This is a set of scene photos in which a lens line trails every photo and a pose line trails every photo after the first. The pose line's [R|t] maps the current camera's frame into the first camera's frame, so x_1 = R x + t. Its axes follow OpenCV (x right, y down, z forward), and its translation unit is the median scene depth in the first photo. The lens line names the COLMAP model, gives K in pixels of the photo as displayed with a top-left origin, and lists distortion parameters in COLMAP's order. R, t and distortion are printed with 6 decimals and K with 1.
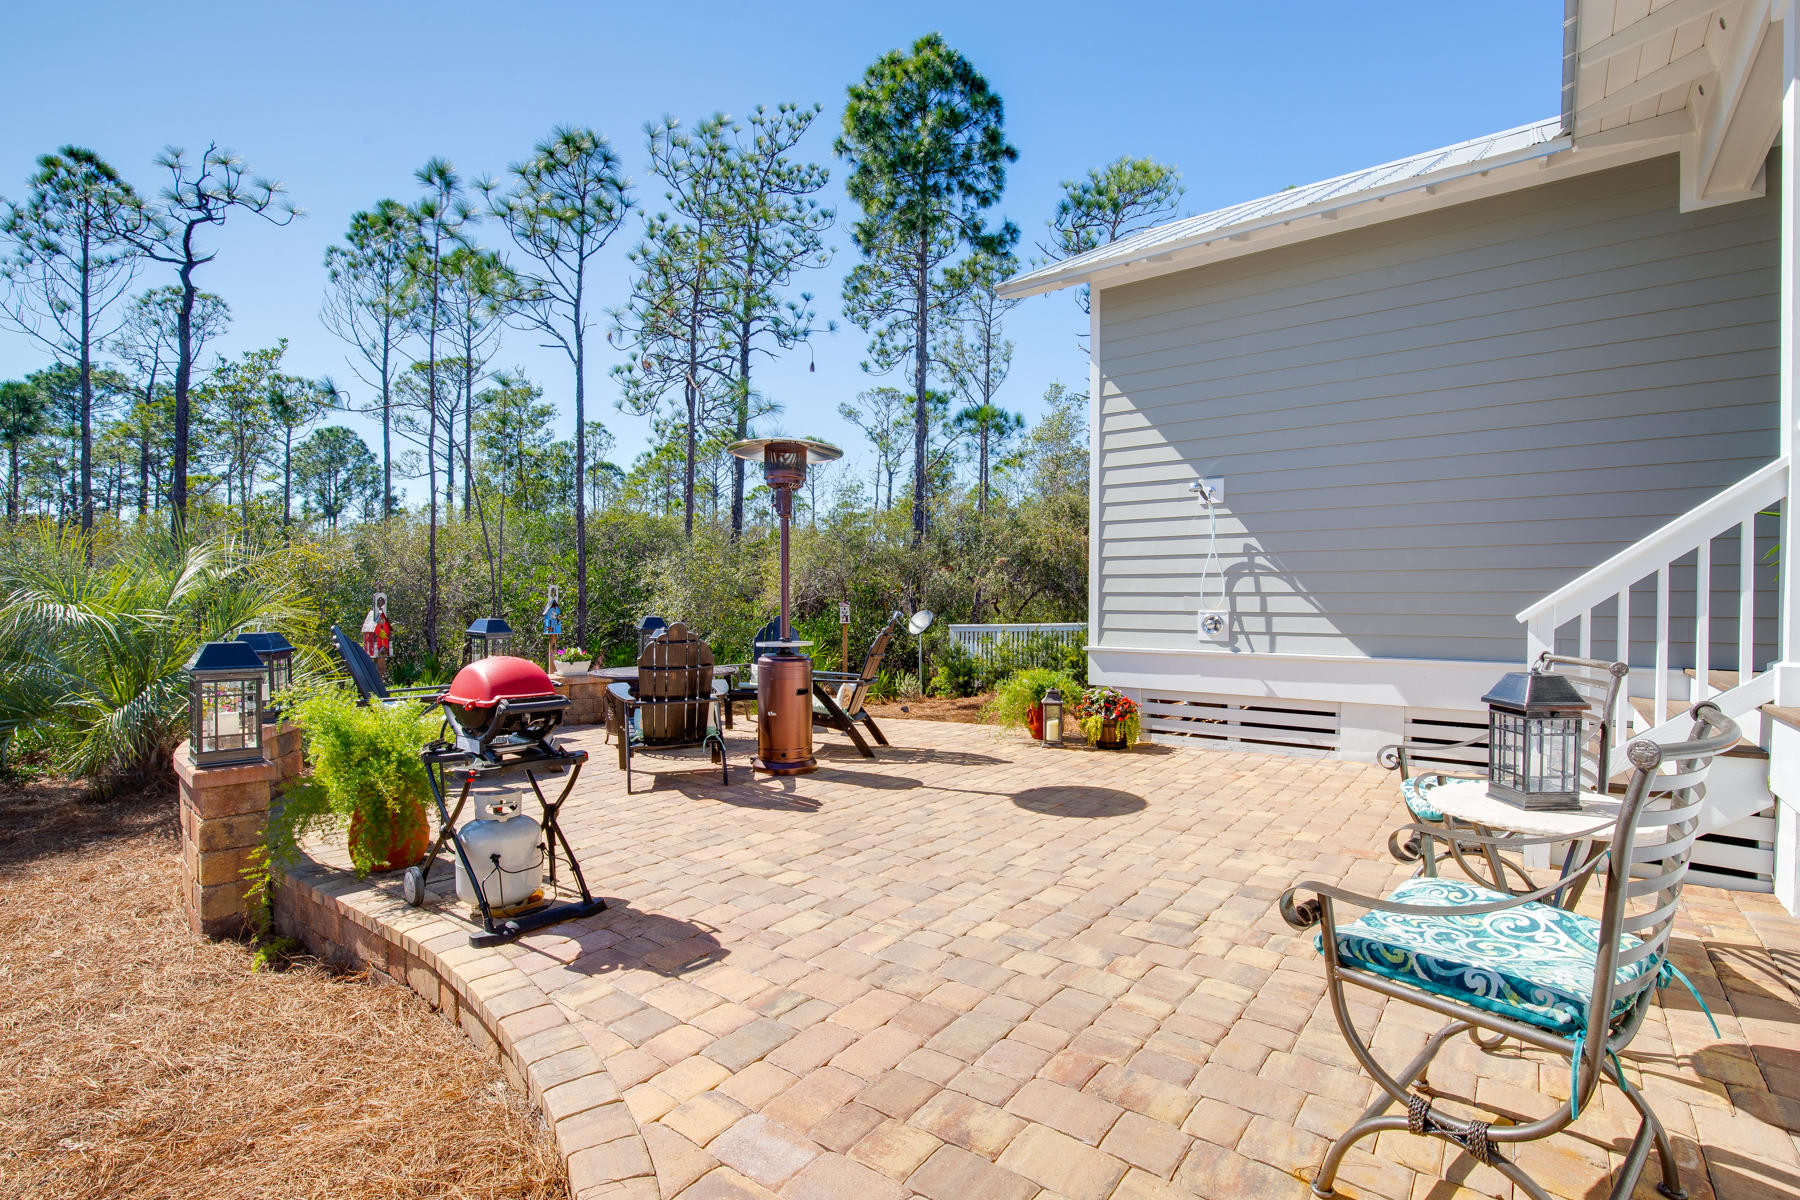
lens RADIAL K [[830.2, 0, 899.9], [0, 830.2, 606.3], [0, 0, 1]] dist [0.000151, 0.000441]
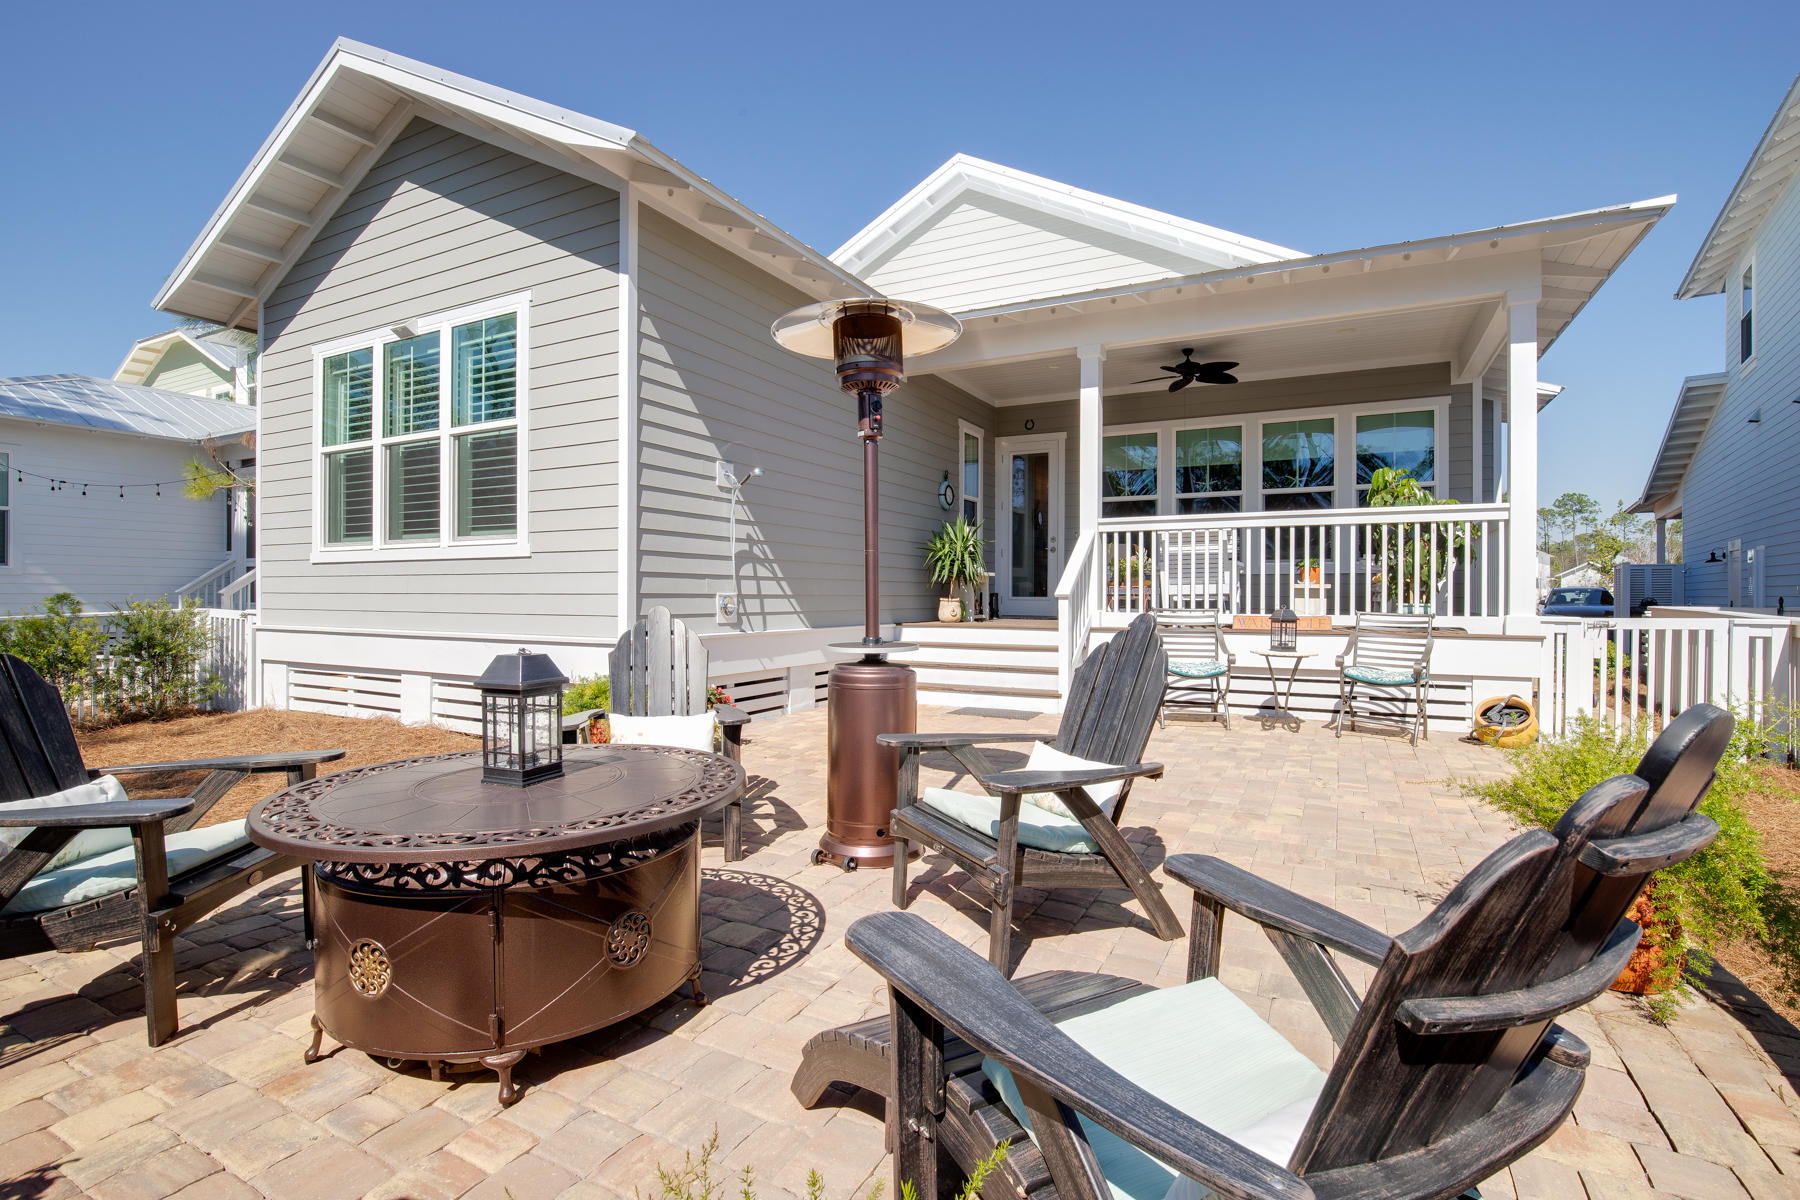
lens RADIAL K [[834.1, 0, 900.4], [0, 834.1, 602.4], [0, 0, 1]] dist [0.000120, 0.000003]
pose [[-0.168104, -0.006891, 0.985745, -0.667816], [0.006167, 0.999949, 0.008042, 0.009333], [-0.985750, 0.007431, -0.168053, 0.971644]]
